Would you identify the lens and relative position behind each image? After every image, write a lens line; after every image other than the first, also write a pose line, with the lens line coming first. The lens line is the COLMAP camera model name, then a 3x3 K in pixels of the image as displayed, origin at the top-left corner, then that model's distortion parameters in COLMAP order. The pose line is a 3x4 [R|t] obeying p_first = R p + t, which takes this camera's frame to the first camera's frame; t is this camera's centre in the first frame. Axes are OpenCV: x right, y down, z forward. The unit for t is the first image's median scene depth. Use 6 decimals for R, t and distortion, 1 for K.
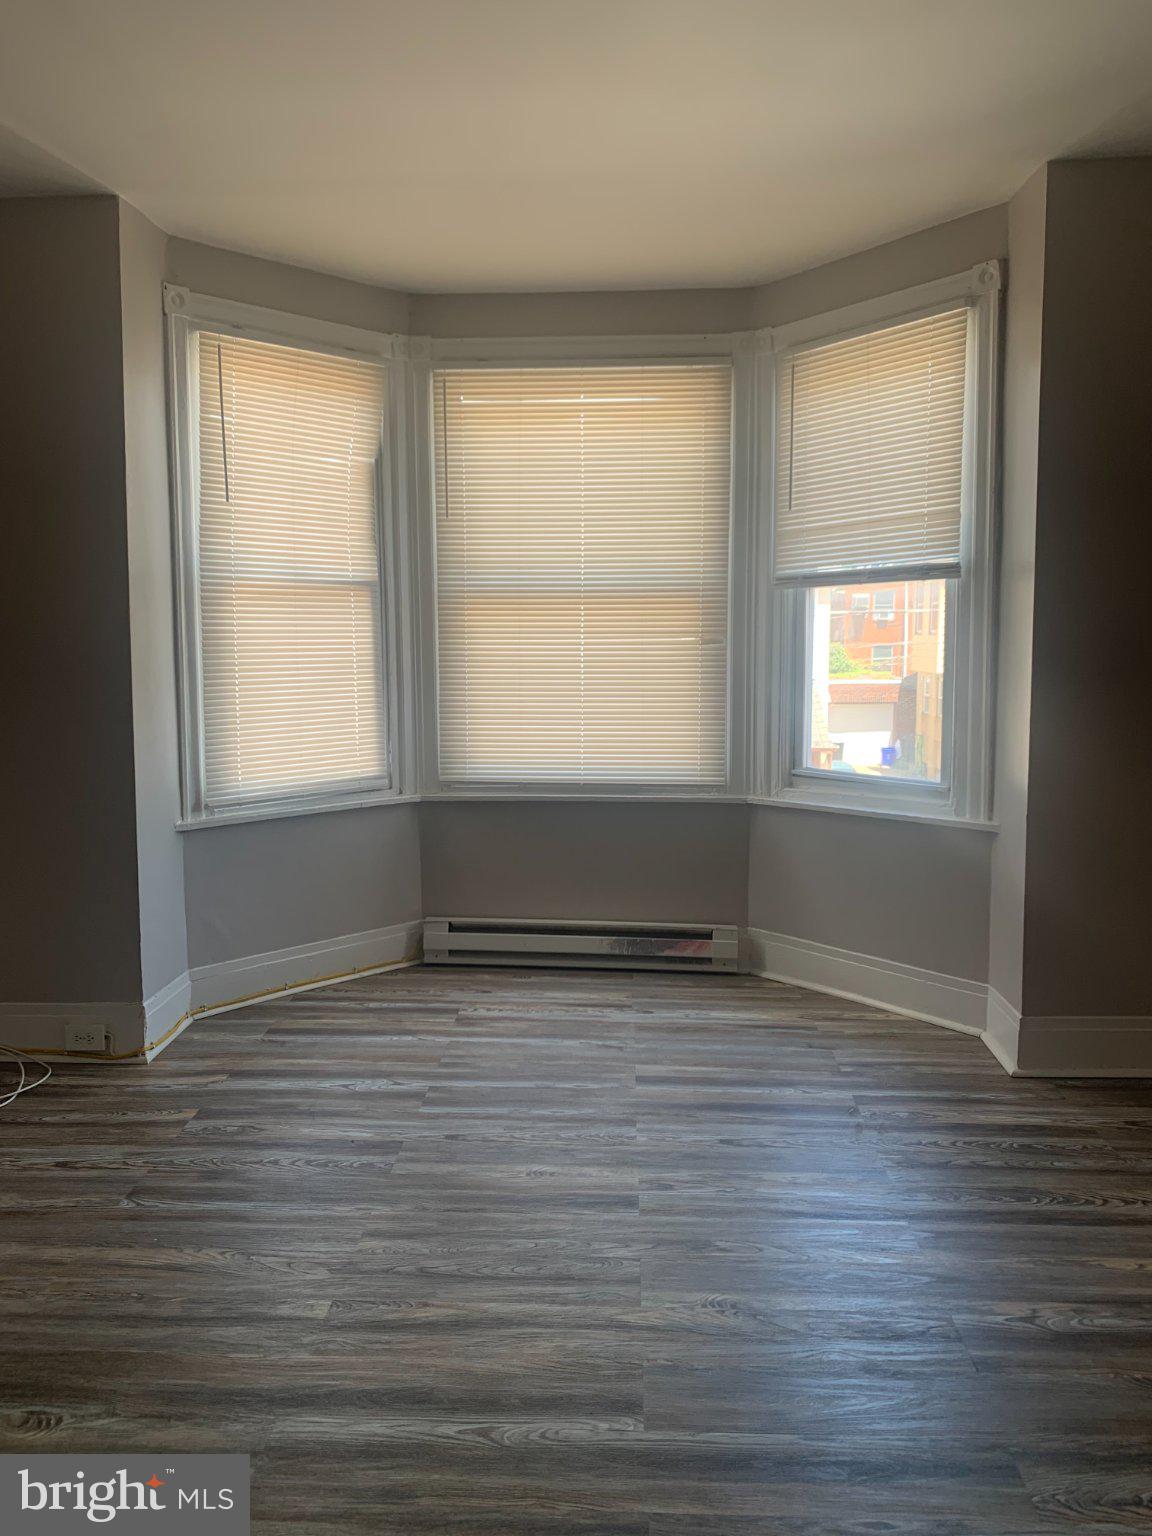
lens RADIAL K [[1159.6, 0, 570.9], [0, 1159.6, 765.4], [0, 0, 1]] dist [0.065023, 0.001030]
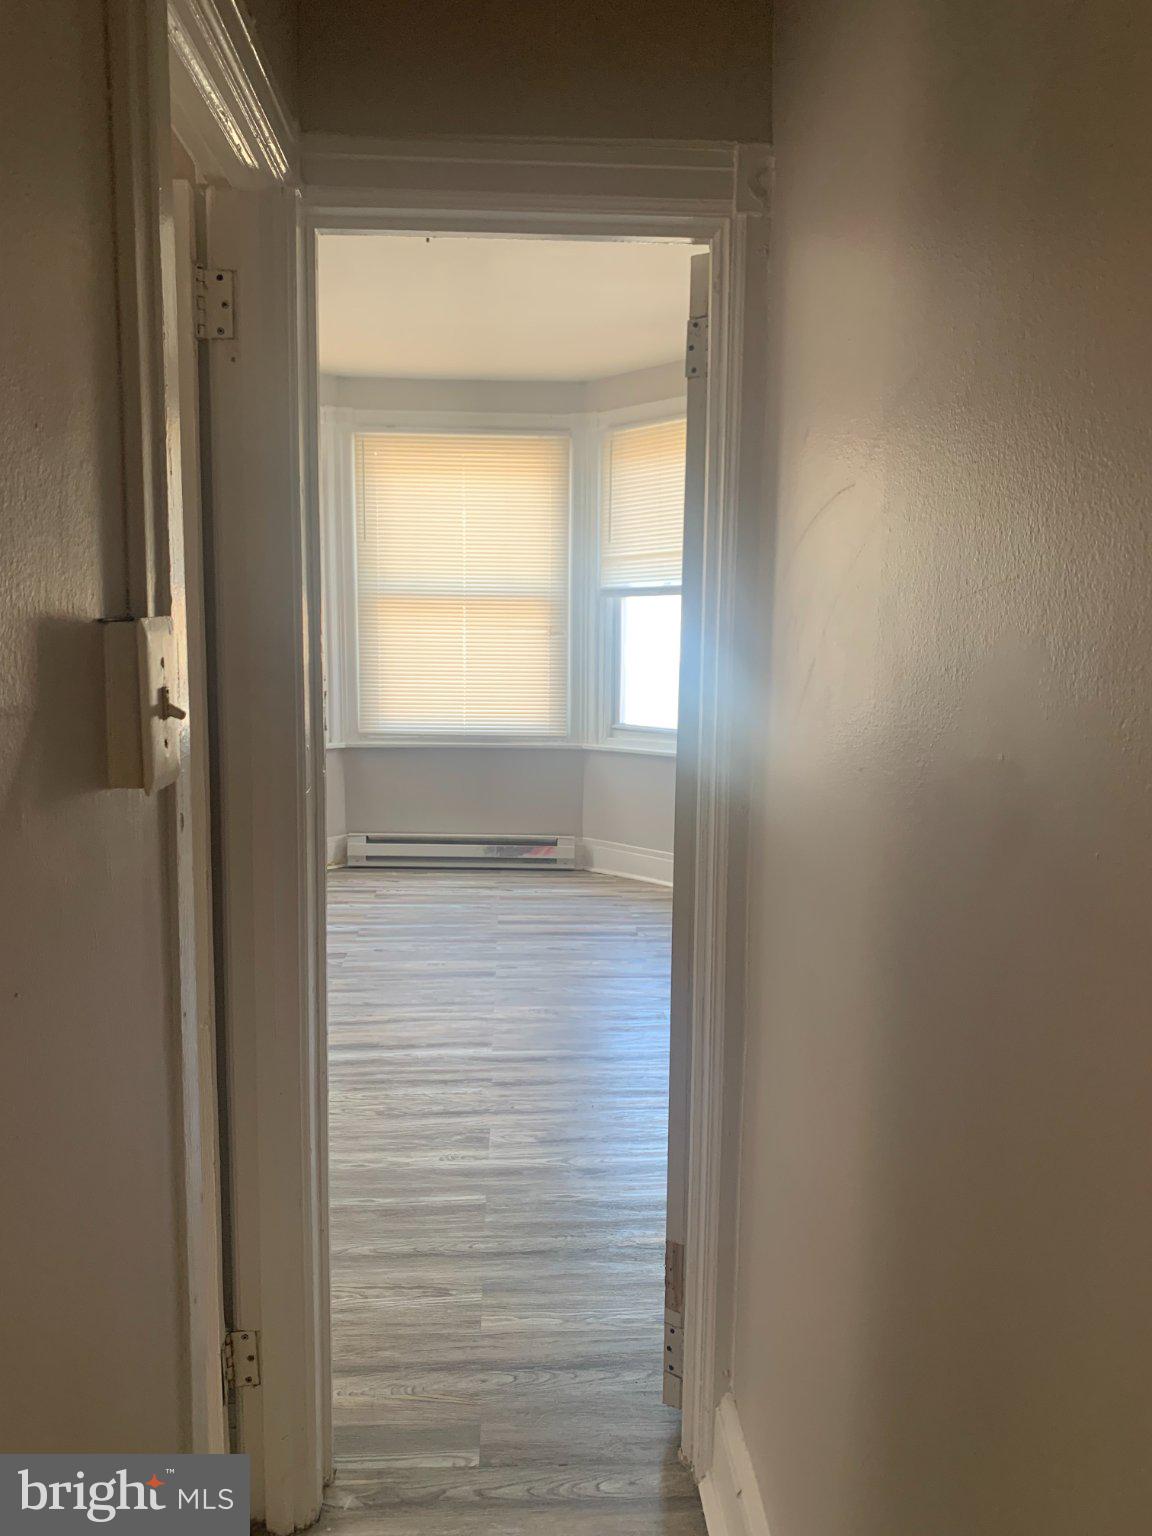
lens RADIAL K [[1159.6, 0, 578.2], [0, 1159.6, 770.1], [0, 0, 1]] dist [0.065023, 0.001030]
pose [[0.994773, 0.000786, 0.102113, 0.003818], [-0.002823, 0.999800, 0.019804, 0.031789], [-0.102077, -0.019989, 0.994576, -0.414719]]
